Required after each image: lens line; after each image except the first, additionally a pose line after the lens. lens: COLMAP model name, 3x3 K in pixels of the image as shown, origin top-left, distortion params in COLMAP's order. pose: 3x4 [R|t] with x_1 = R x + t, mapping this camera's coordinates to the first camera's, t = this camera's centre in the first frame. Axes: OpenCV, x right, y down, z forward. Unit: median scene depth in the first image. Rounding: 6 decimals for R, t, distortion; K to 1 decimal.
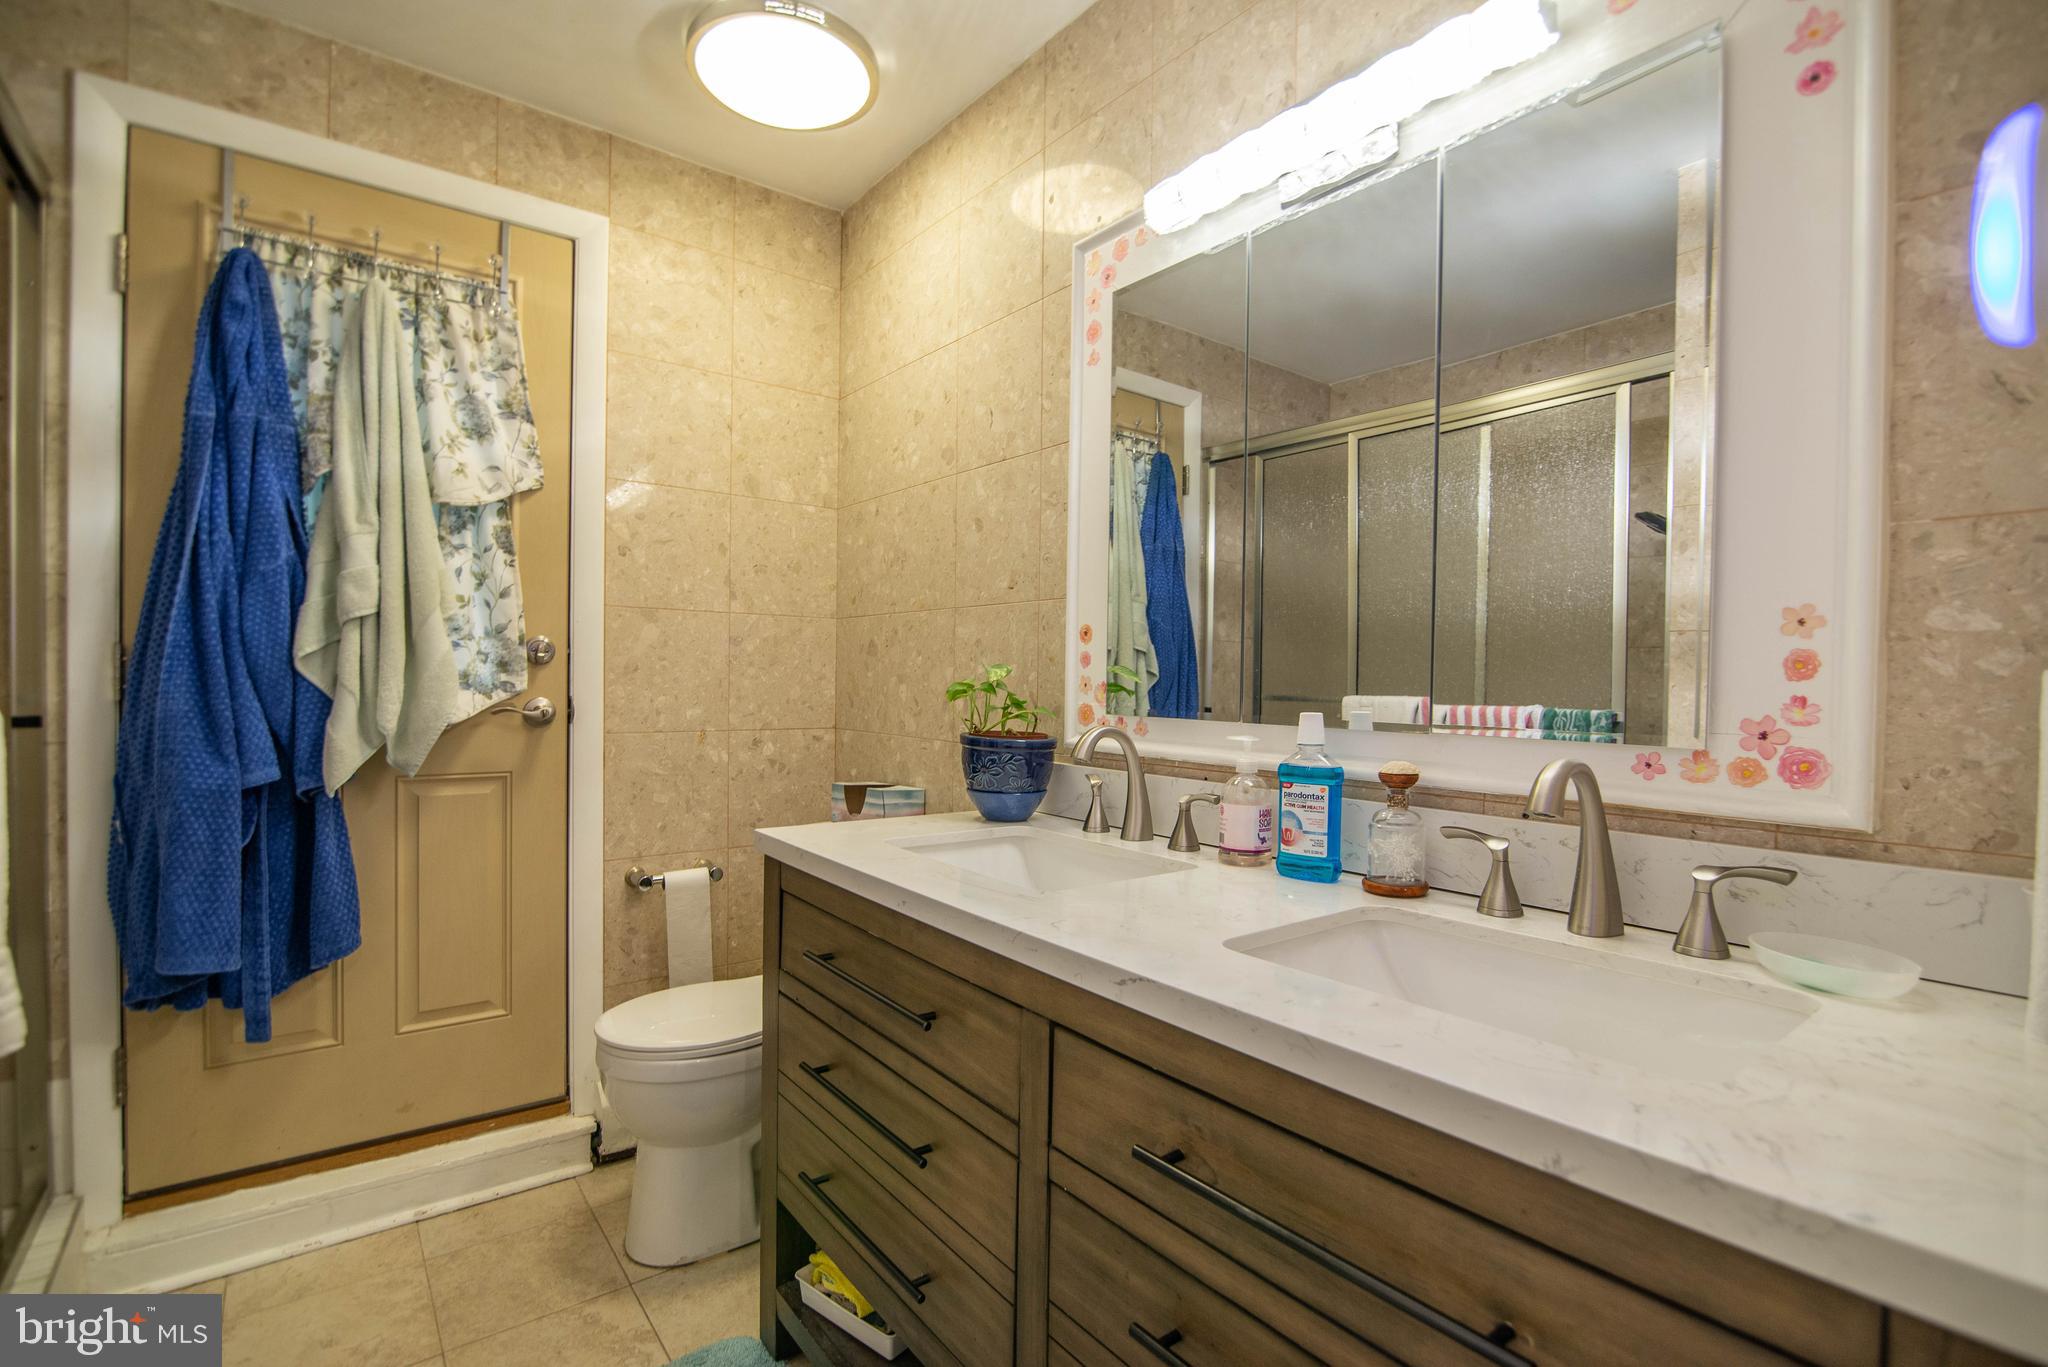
lens RADIAL K [[980.1, 0, 1032.3], [0, 980.1, 701.4], [0, 0, 1]] dist [-0.020954, 0.000241]
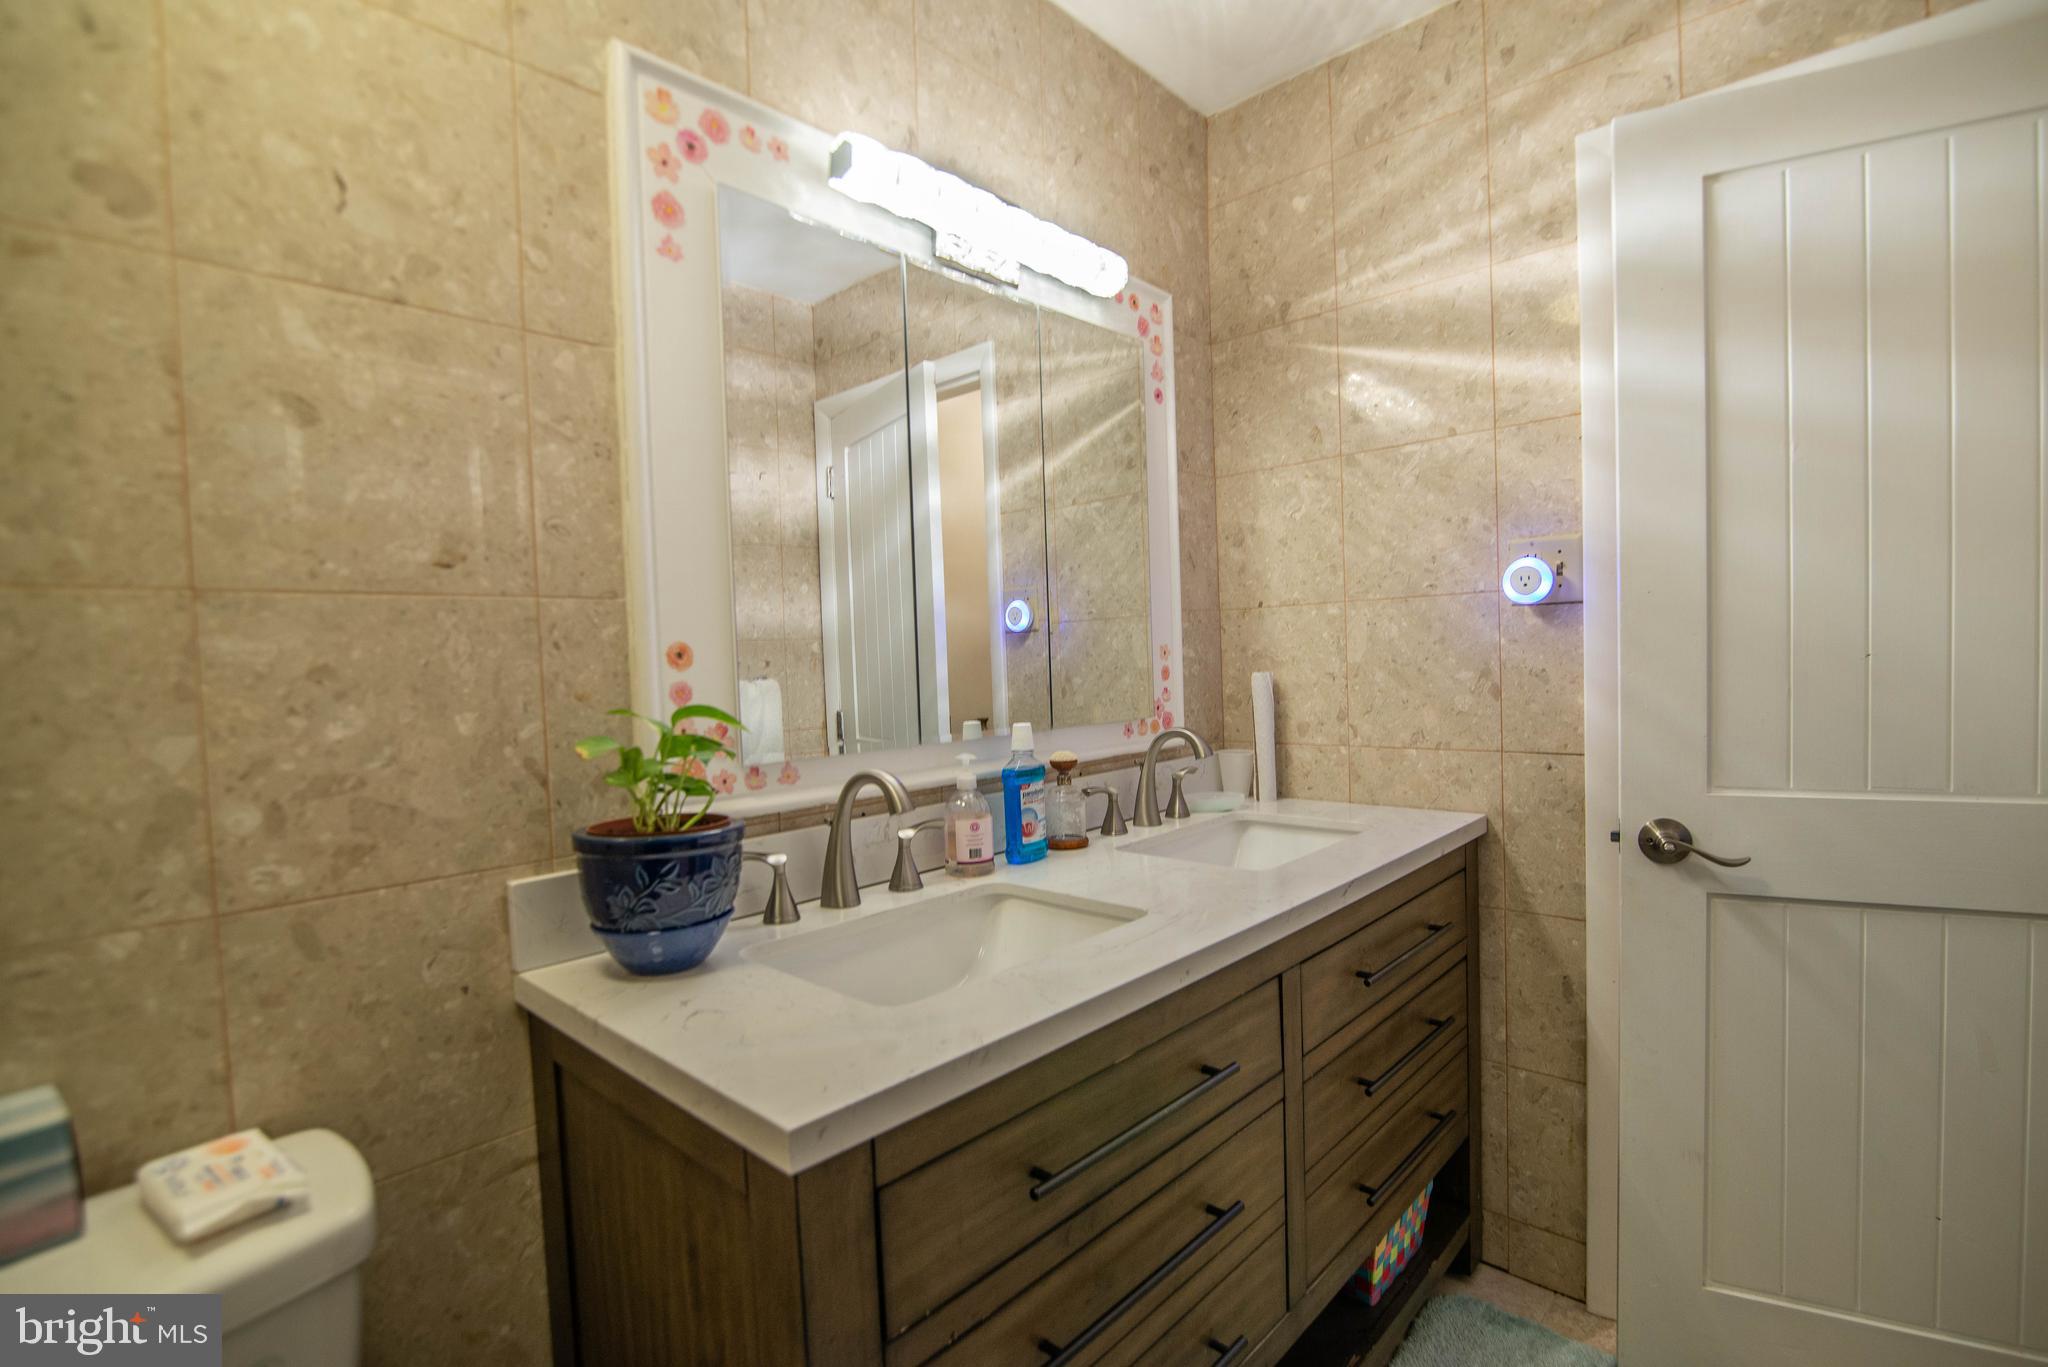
lens RADIAL K [[980.1, 0, 1032.3], [0, 980.1, 701.4], [0, 0, 1]] dist [-0.020954, 0.000241]
pose [[-0.199455, -0.056014, 0.978305, -1.281016], [0.050698, 0.996438, 0.067388, -0.138108], [-0.978595, 0.063039, -0.195905, 1.750824]]
